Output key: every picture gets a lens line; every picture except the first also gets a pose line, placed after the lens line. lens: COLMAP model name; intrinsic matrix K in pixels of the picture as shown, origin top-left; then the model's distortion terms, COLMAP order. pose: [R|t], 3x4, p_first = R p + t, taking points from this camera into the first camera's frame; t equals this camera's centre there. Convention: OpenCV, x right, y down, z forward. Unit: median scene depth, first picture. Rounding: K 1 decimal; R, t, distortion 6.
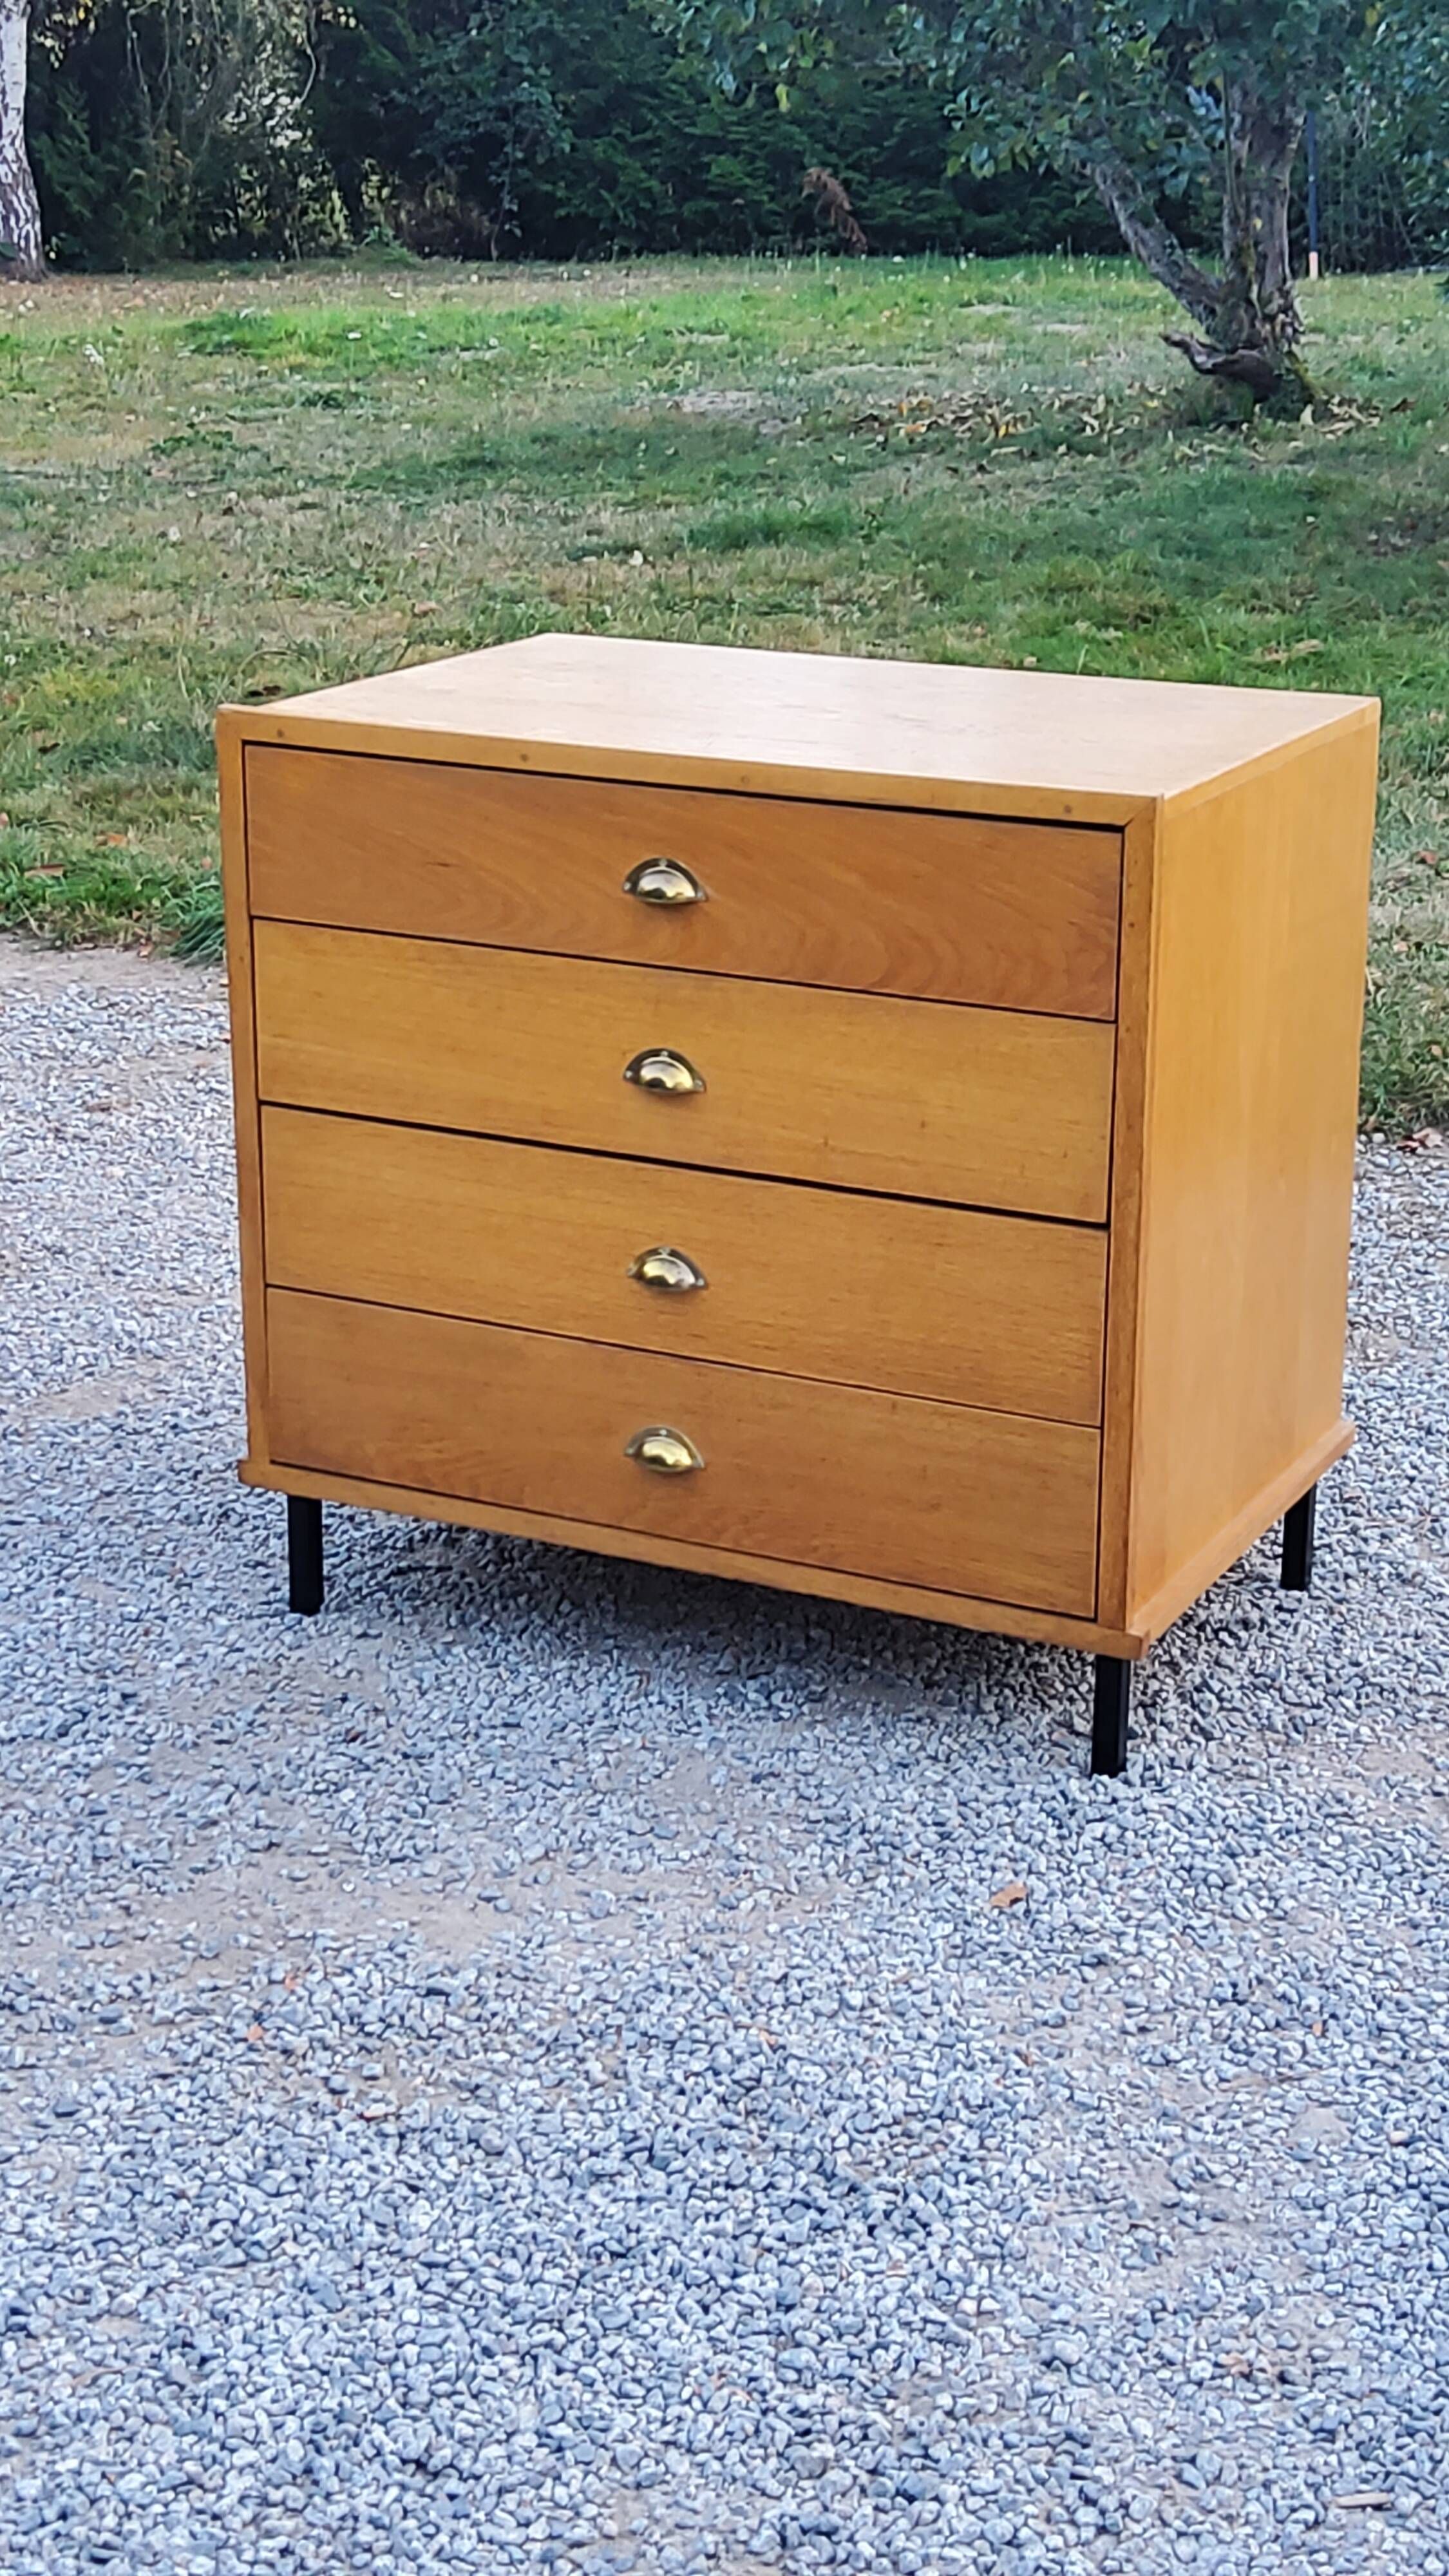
lens RADIAL K [[3906.0, 0, 736.5], [0, 3906.0, 1230.8], [0, 0, 1]] dist [0.090482, 0.000000]
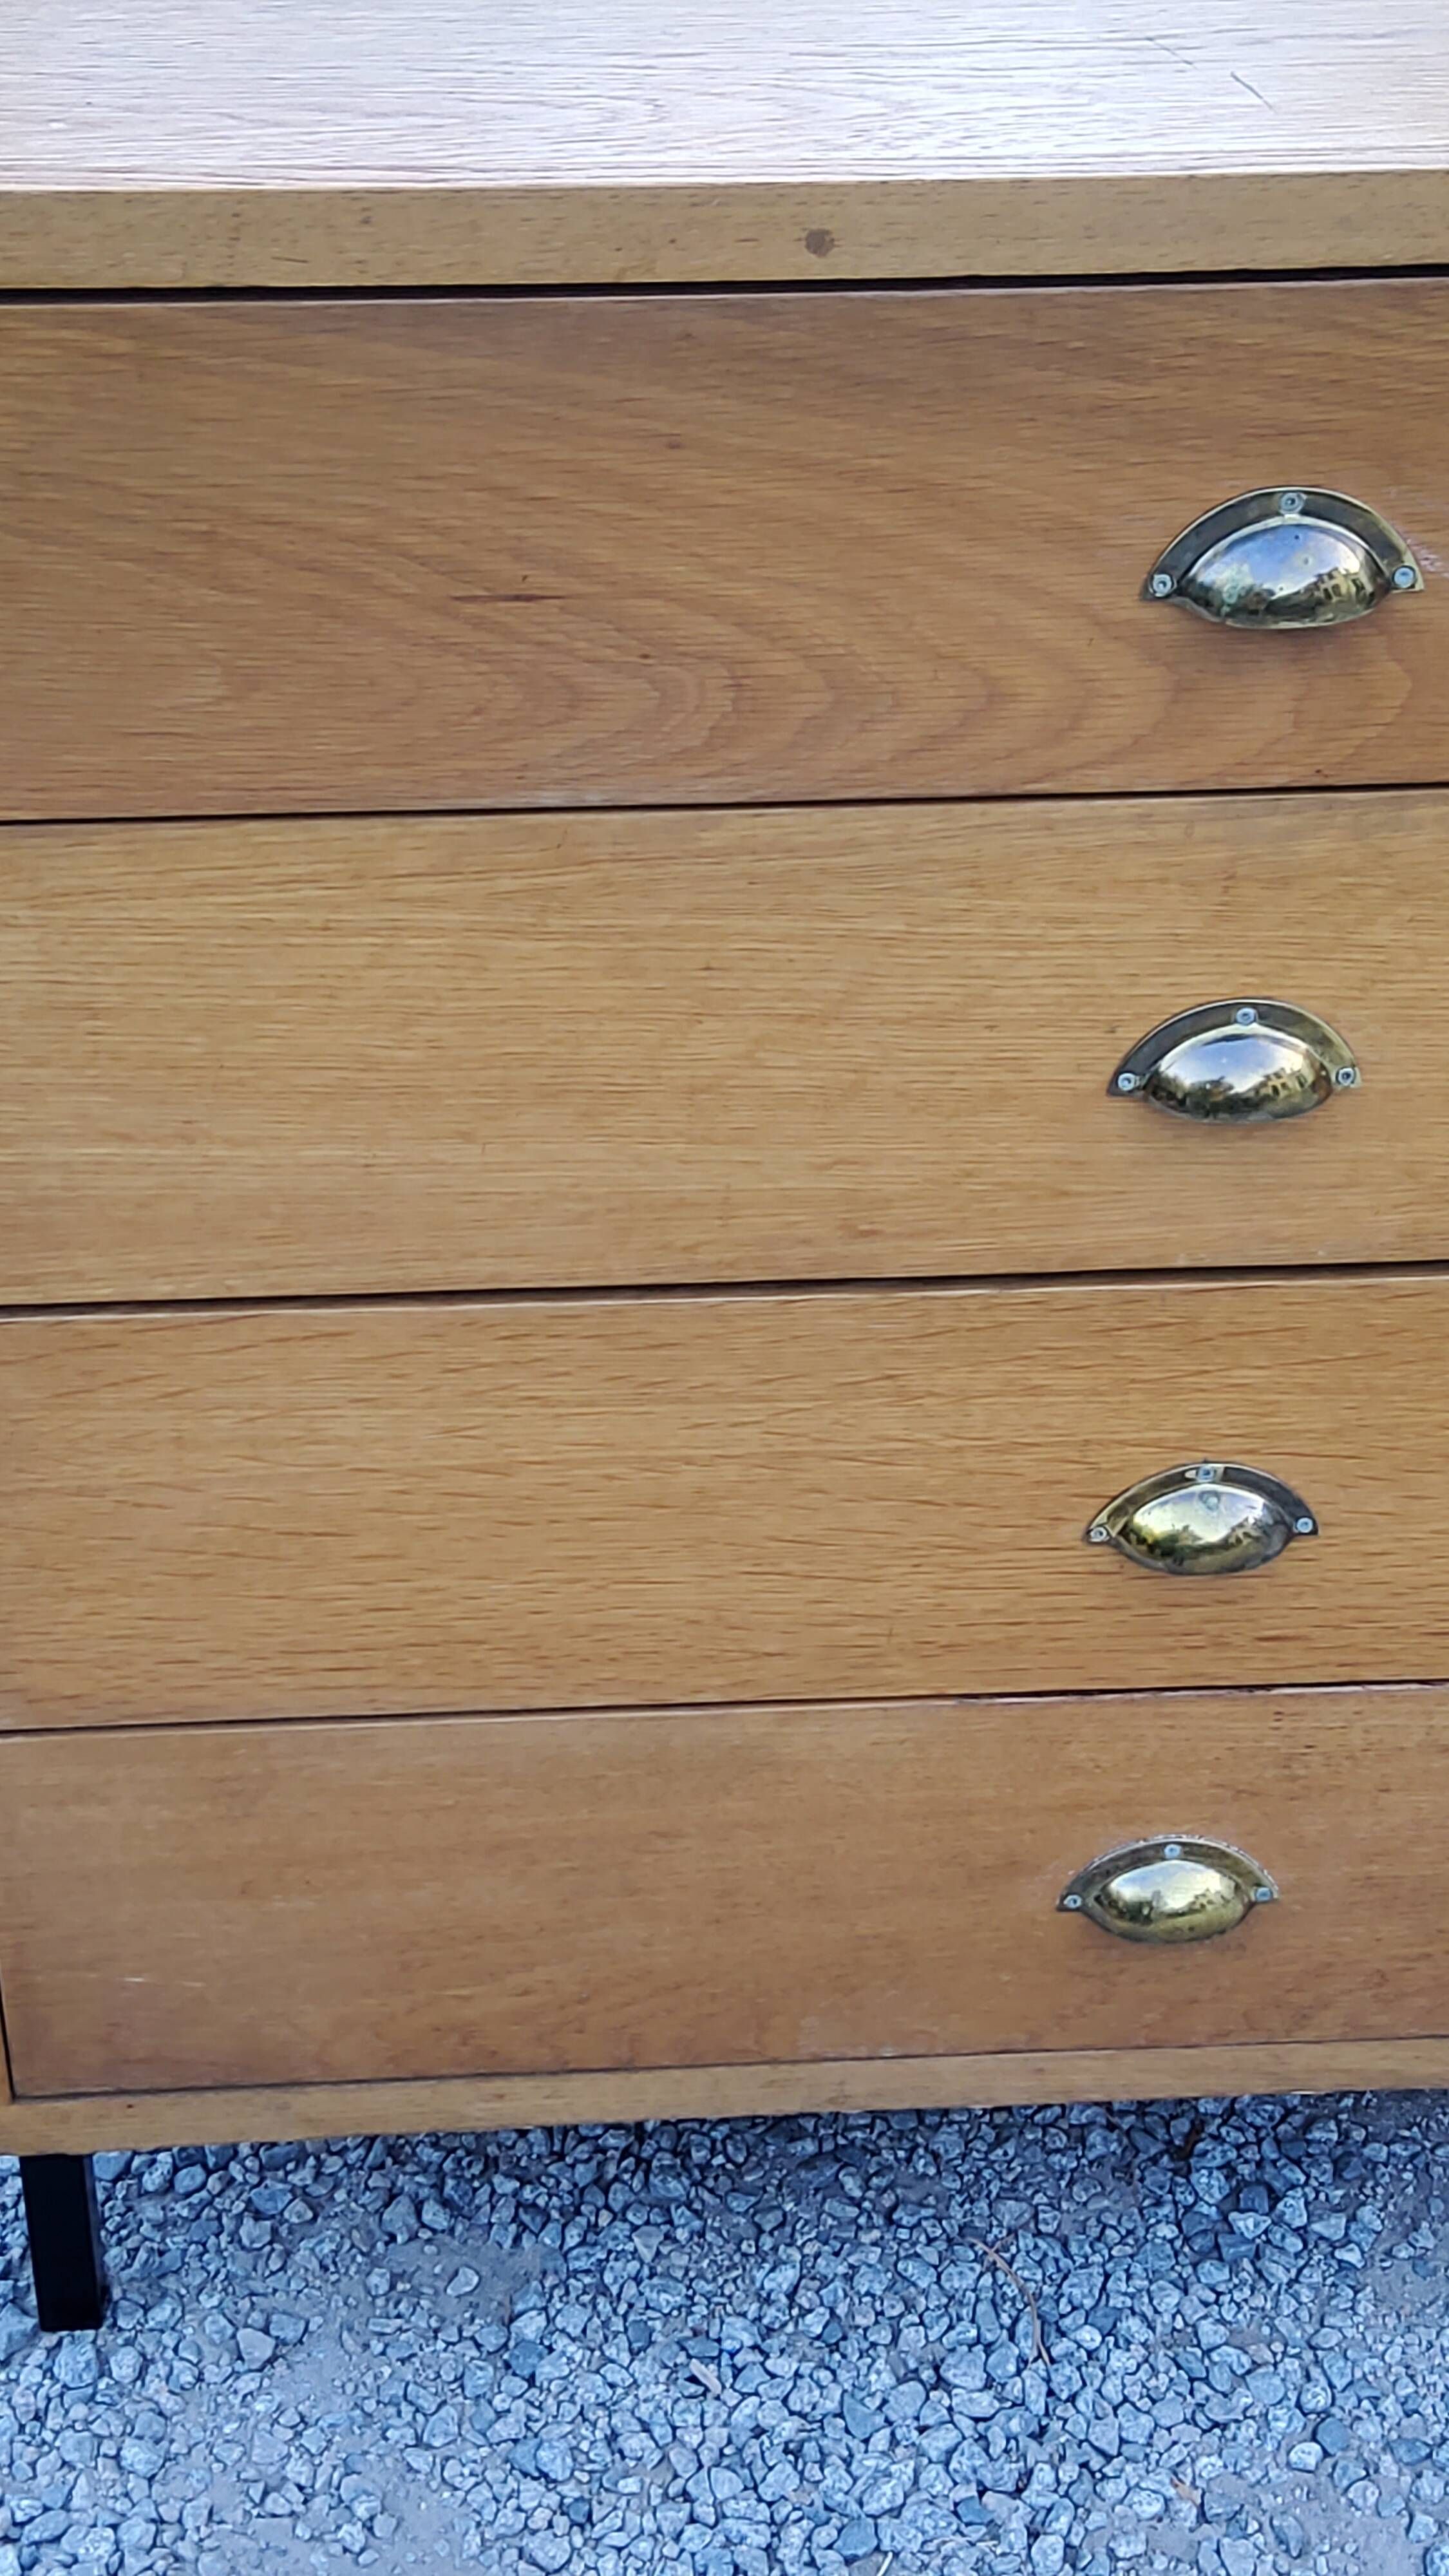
lens RADIAL K [[3906.0, 0, 738.6], [0, 3906.0, 1257.9], [0, 0, 1]] dist [0.090482, 0.000000]
pose [[0.862895, -0.287173, 0.415866, -0.211223], [0.148109, 0.930436, 0.335190, -0.149693], [-0.483194, -0.227640, 0.845401, 0.707904]]
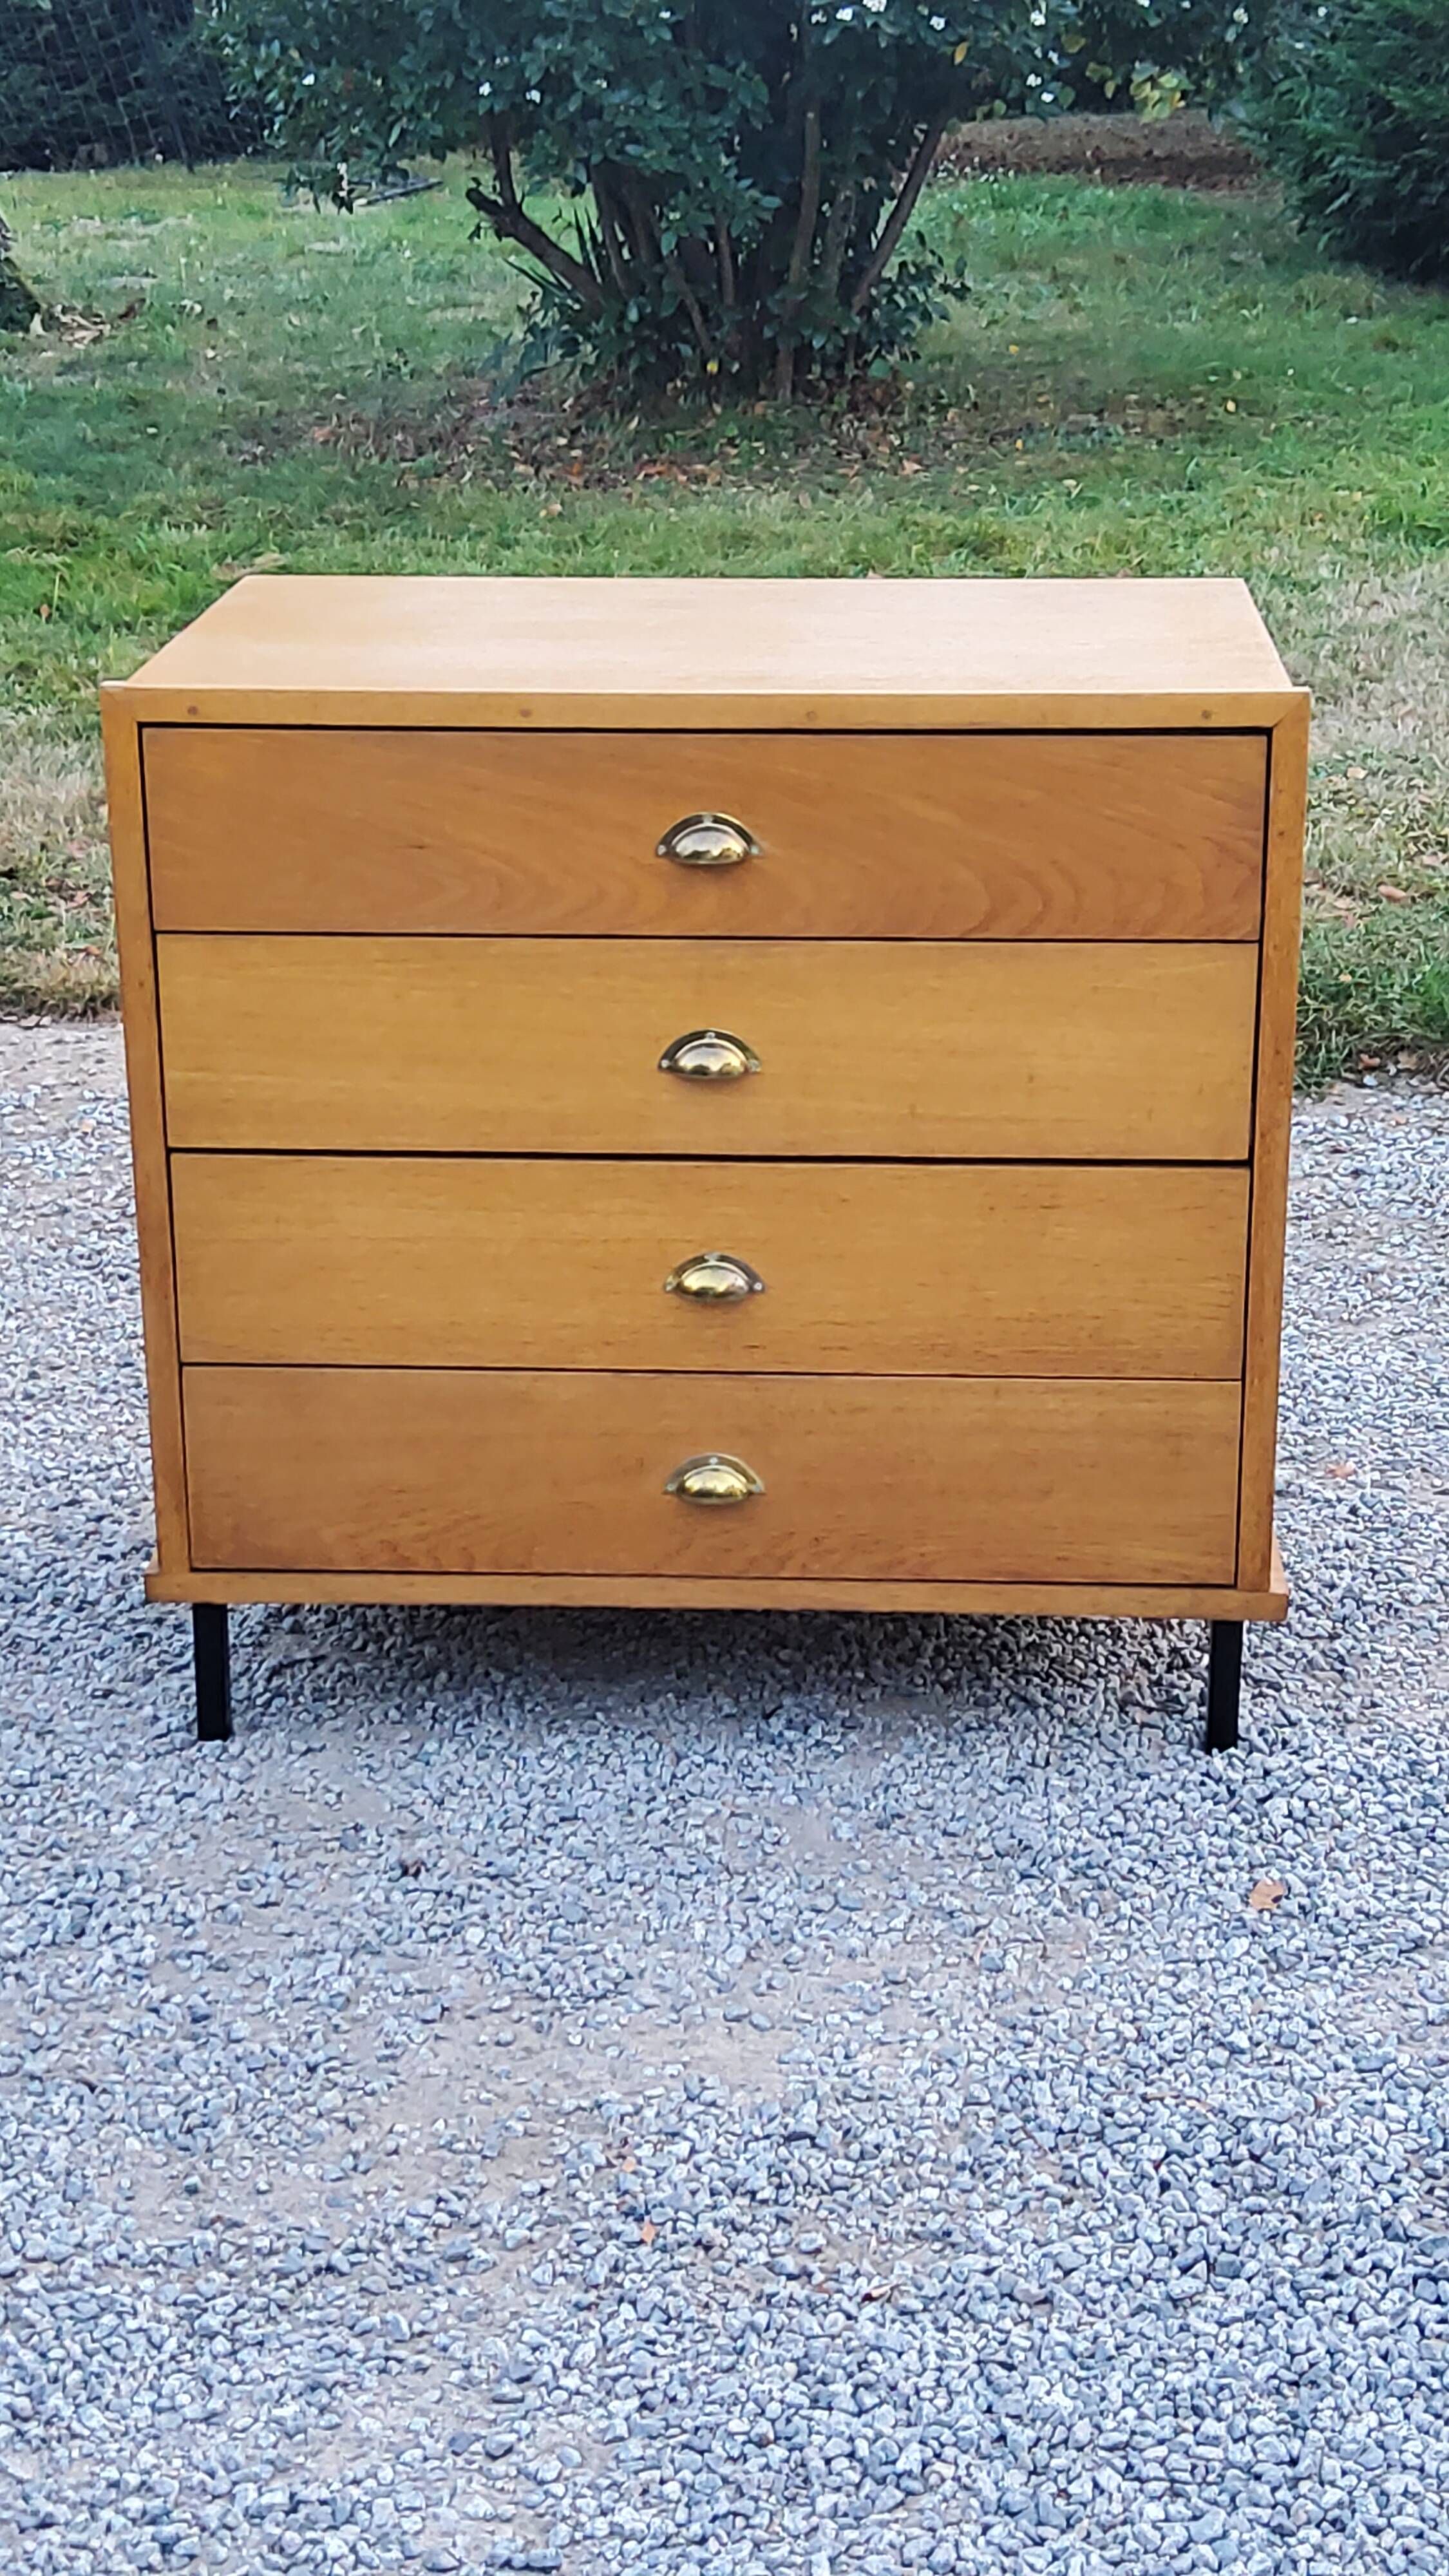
lens RADIAL K [[3906.0, 0, 749.1], [0, 3906.0, 1229.3], [0, 0, 1]] dist [0.090482, 0.000000]
pose [[0.912989, -0.135633, 0.384780, -0.352164], [0.127783, 0.990733, 0.046030, -0.040962], [-0.387458, 0.007143, 0.921860, 0.182140]]
